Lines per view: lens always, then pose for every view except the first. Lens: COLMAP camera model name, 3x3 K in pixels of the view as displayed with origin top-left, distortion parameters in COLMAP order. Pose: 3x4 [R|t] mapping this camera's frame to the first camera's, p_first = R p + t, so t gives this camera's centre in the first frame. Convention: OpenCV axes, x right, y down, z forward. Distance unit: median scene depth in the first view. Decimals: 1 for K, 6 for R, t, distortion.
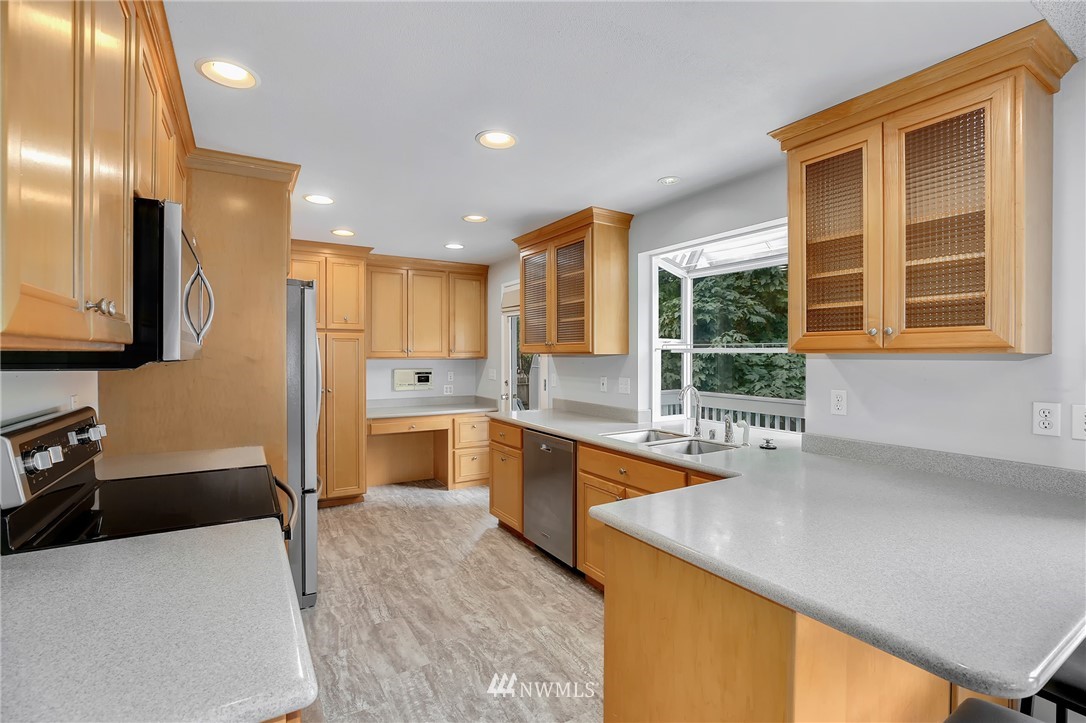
lens RADIAL K [[494.4, 0, 537.9], [0, 494.4, 358.3], [0, 0, 1]] dist [-0.028788, 0.004610]
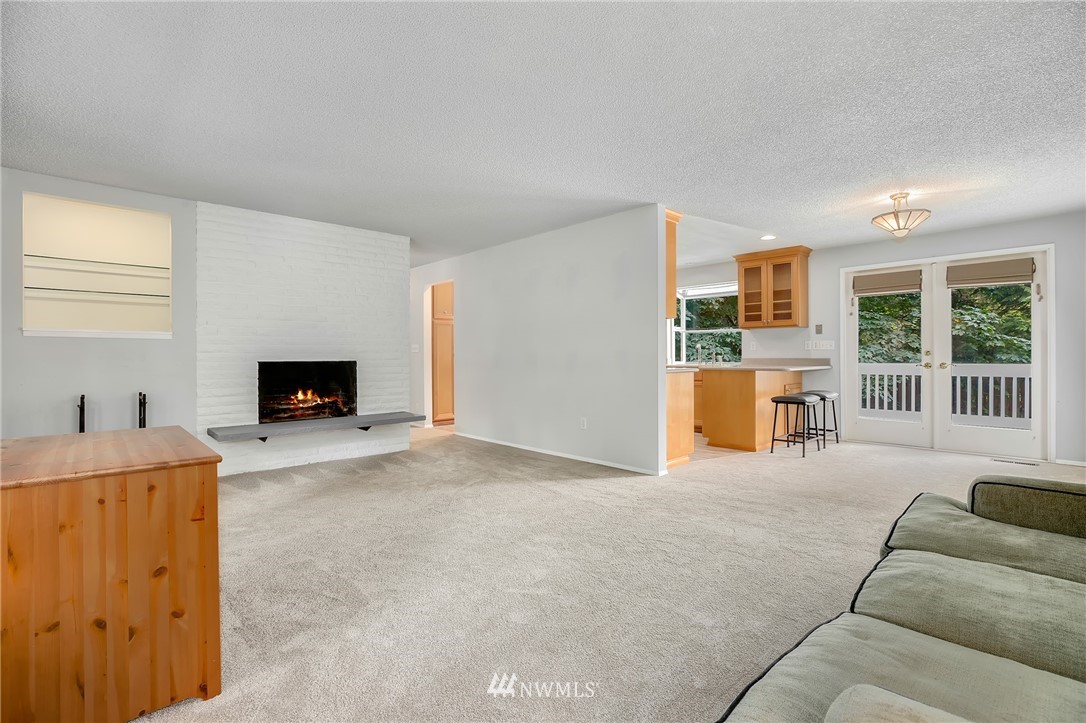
lens RADIAL K [[494.4, 0, 538.7], [0, 494.4, 357.9], [0, 0, 1]] dist [-0.028788, 0.004610]
pose [[0.978293, -0.008453, 0.207056, -1.503487], [0.008542, 0.999963, 0.000465, 0.178409], [-0.207052, 0.001313, 0.978329, -1.948064]]
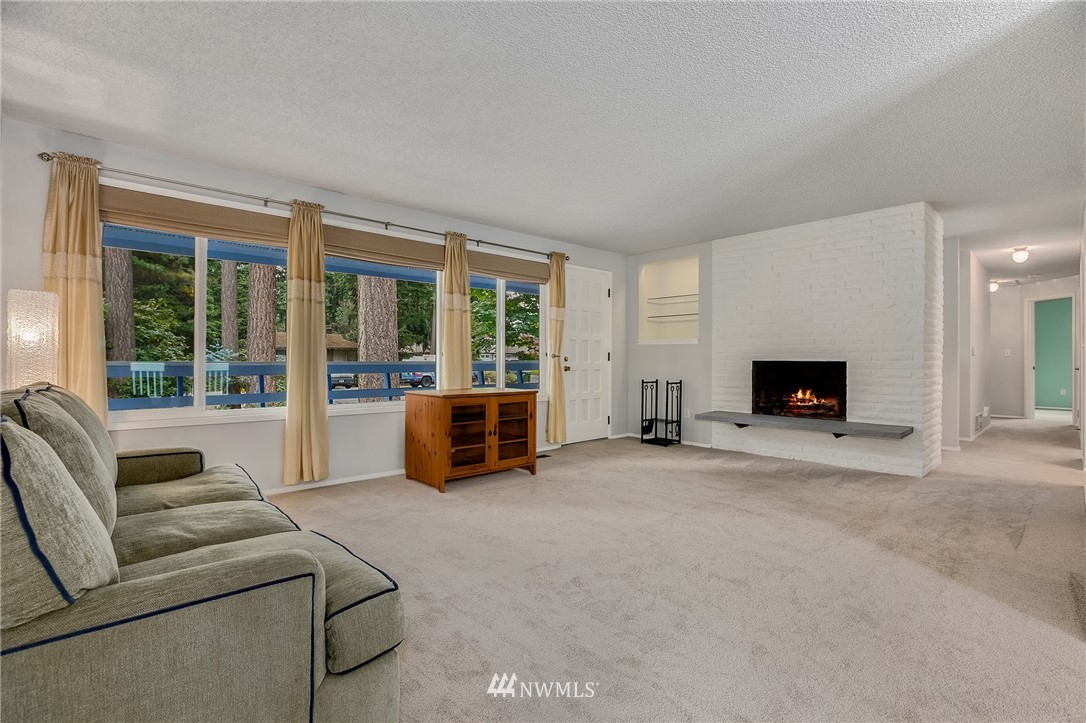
lens RADIAL K [[494.4, 0, 559.4], [0, 494.4, 358.8], [0, 0, 1]] dist [-0.028788, 0.004610]
pose [[0.210761, -0.004621, -0.977527, 0.157649], [-0.008254, 0.999945, -0.006506, 0.201818], [0.977503, 0.009440, 0.210711, -1.018535]]
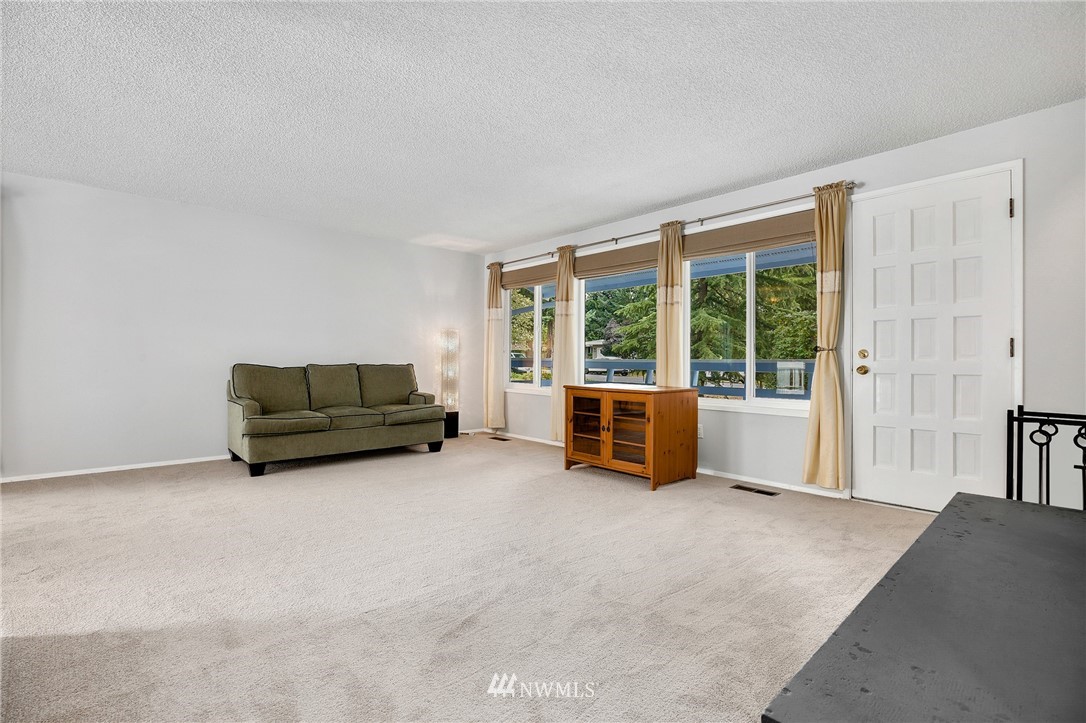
lens RADIAL K [[494.4, 0, 519.6], [0, 494.4, 361.5], [0, 0, 1]] dist [-0.028788, 0.004610]
pose [[-0.984732, -0.004722, -0.174013, -1.228173], [-0.006894, 0.999906, 0.011879, 0.198629], [0.173940, 0.012897, -0.984672, 1.149225]]
